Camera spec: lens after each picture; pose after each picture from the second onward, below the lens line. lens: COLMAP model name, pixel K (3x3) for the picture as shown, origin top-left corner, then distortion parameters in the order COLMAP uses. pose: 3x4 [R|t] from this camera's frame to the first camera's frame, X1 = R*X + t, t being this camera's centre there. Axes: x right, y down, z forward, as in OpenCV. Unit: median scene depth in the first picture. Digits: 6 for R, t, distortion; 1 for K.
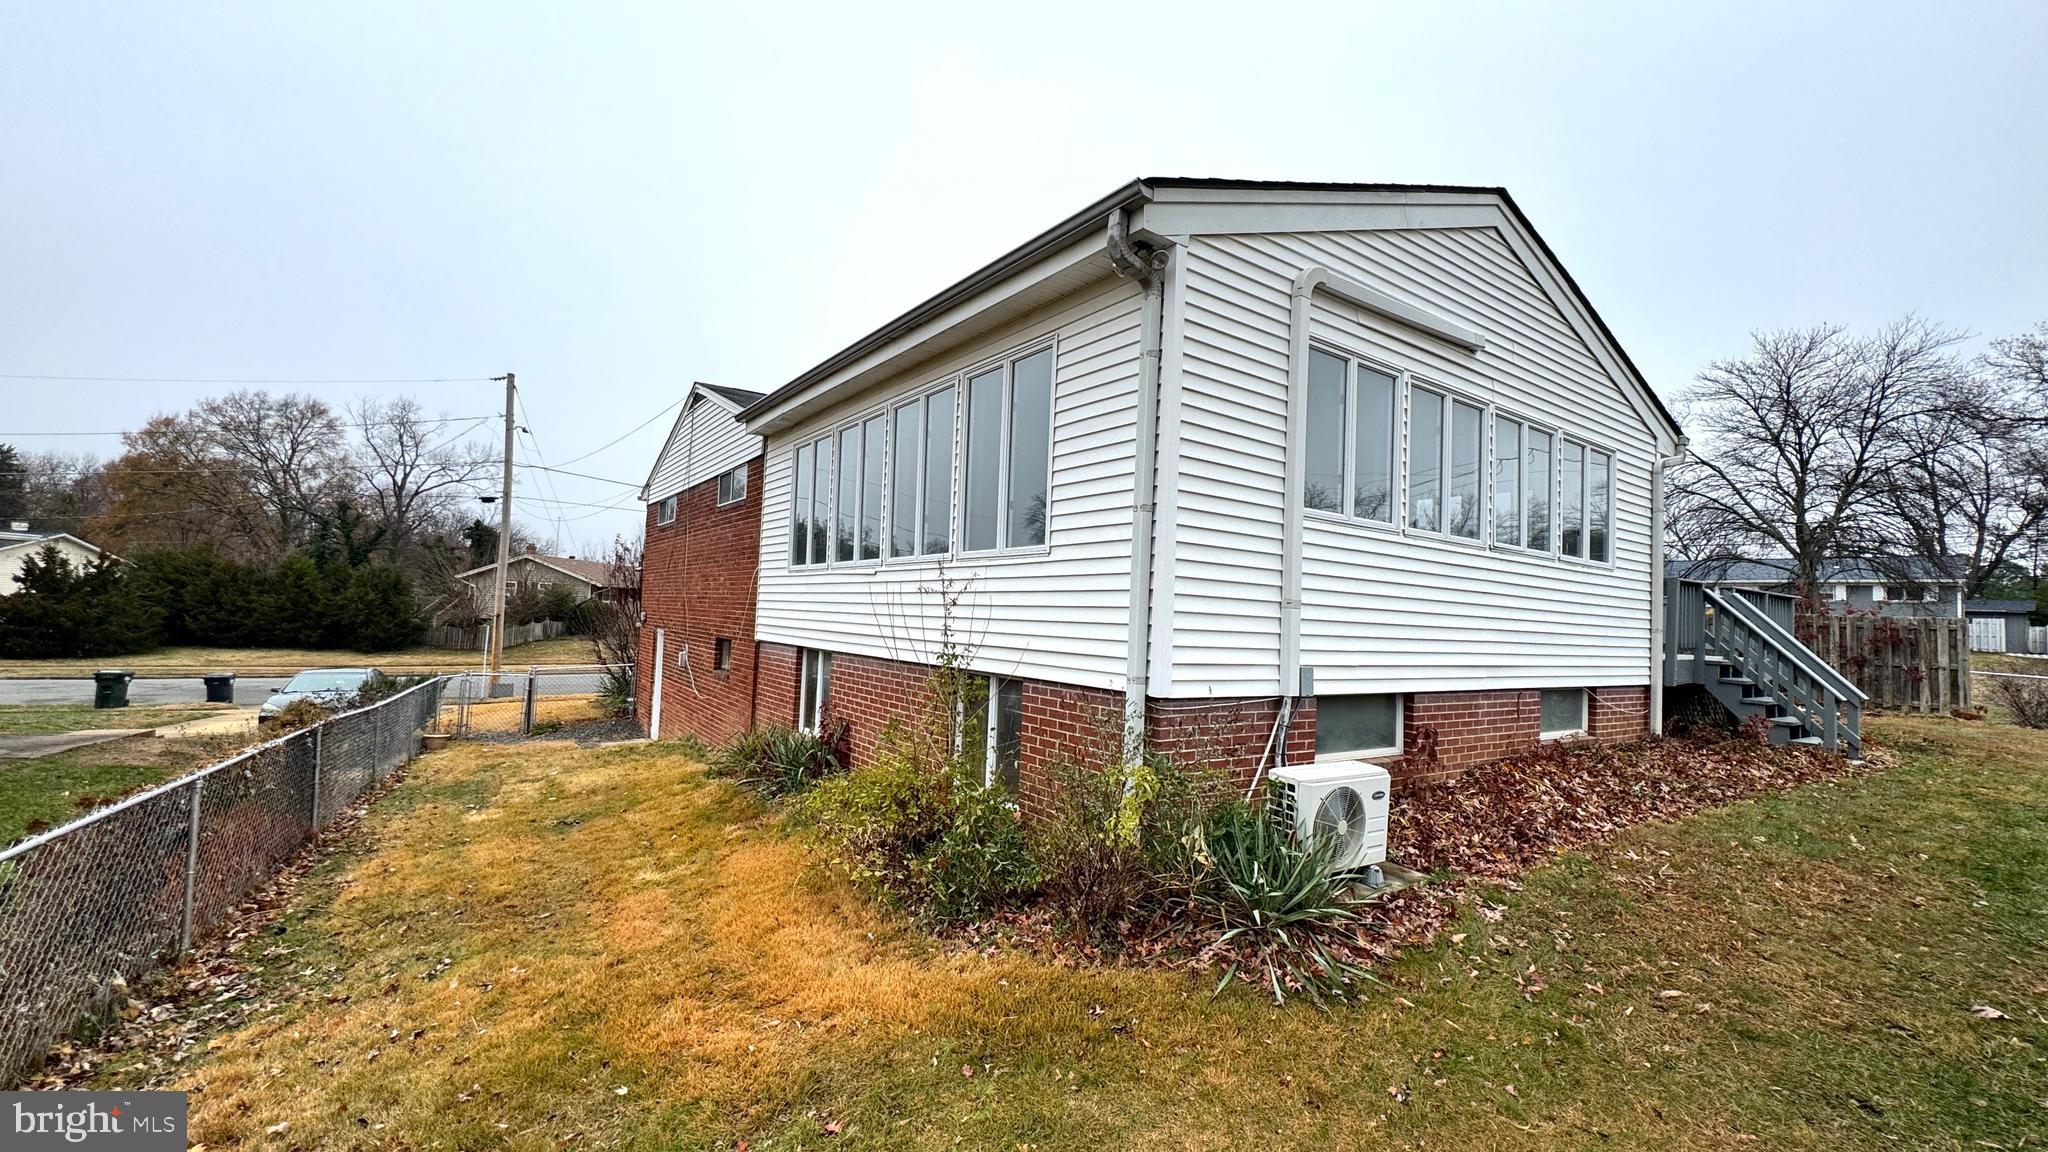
lens RADIAL K [[824.2, 0, 1024.0], [0, 824.2, 576.0], [0, 0, 1]] dist [-0.001904, -0.000271]
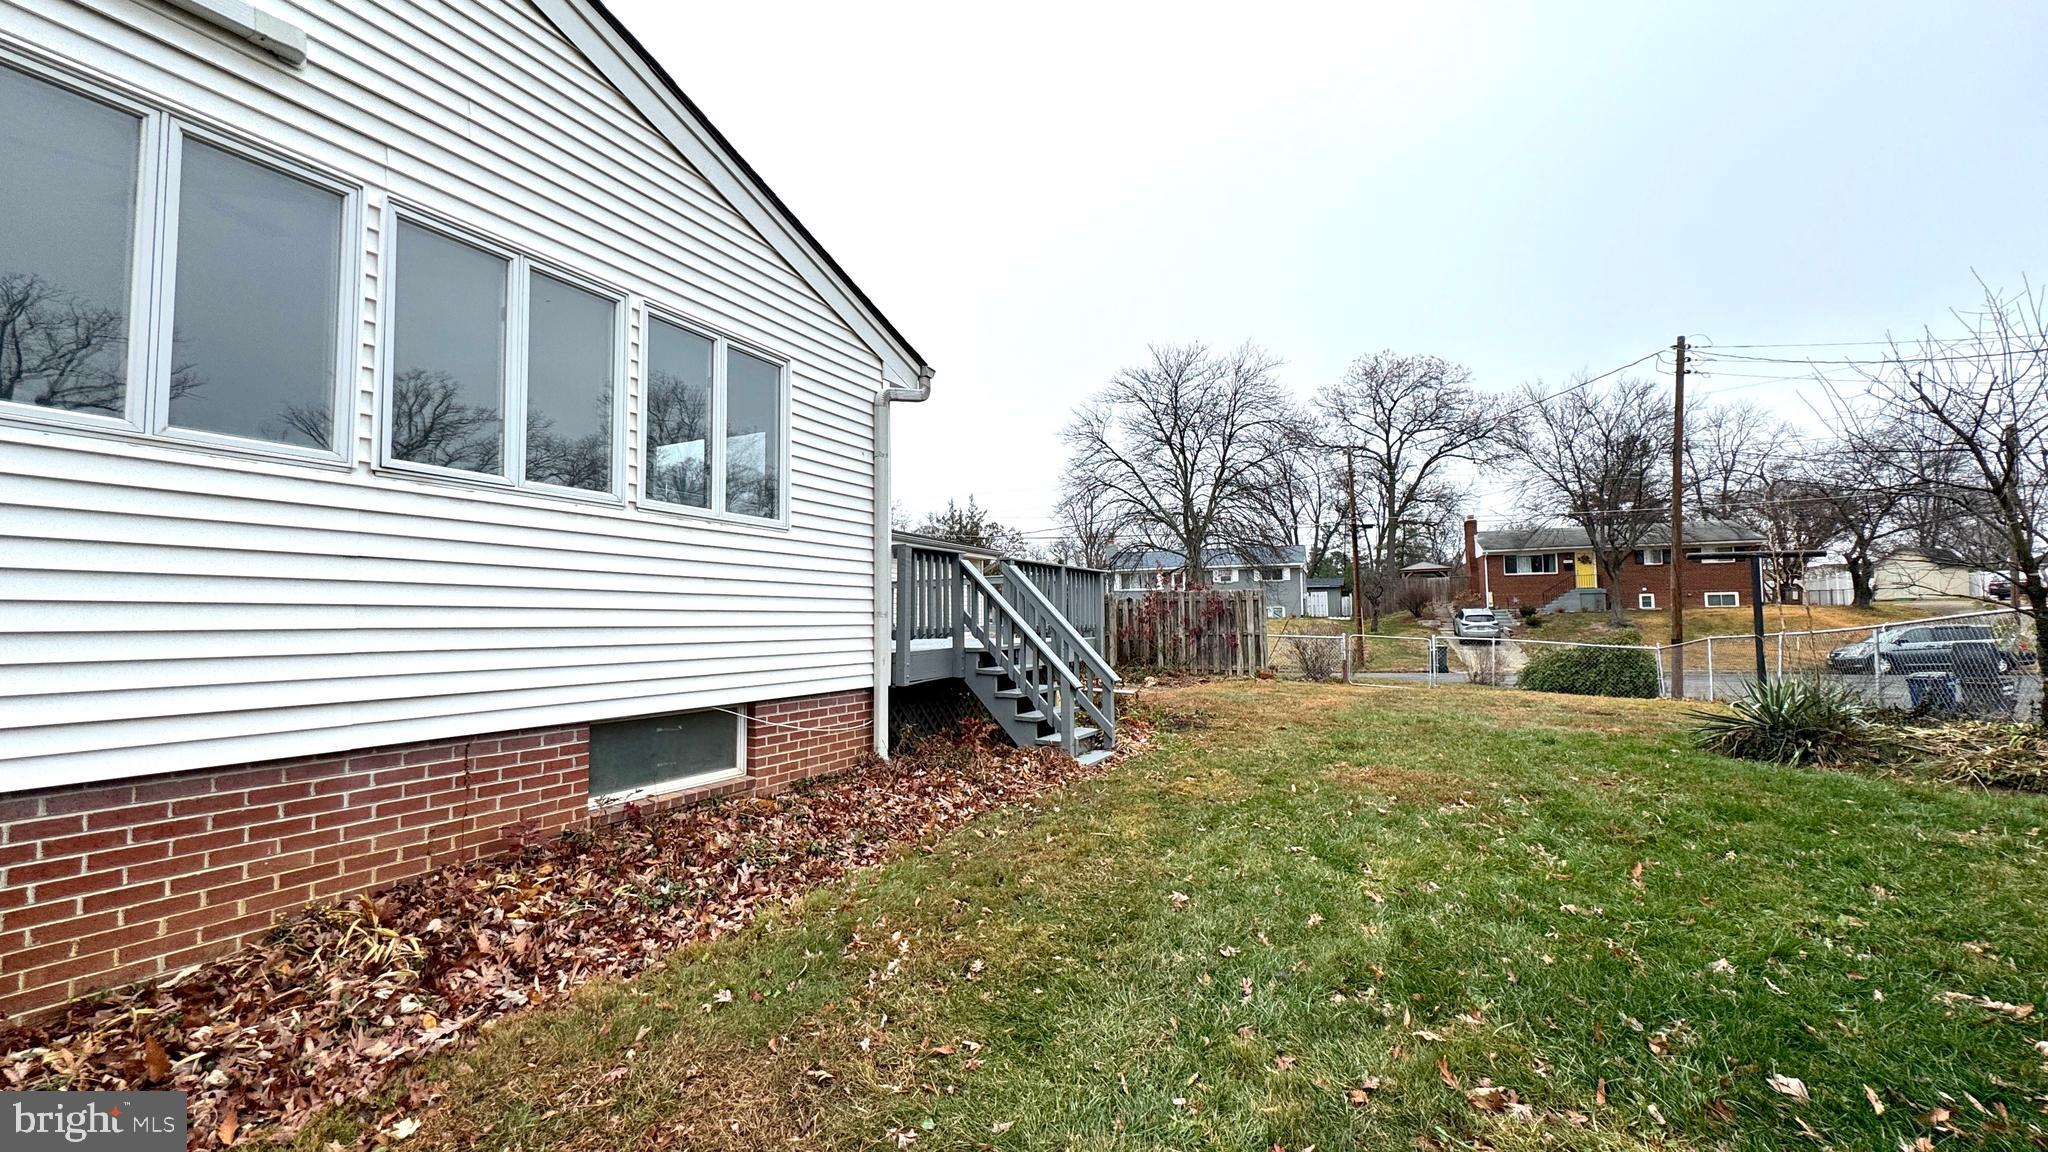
lens RADIAL K [[824.2, 0, 1024.0], [0, 824.2, 576.0], [0, 0, 1]] dist [-0.001904, -0.000271]
pose [[0.875084, -0.025856, 0.483280, 0.307369], [0.026888, 0.999627, 0.004795, 0.018586], [-0.483224, 0.008798, 0.875453, 0.164759]]
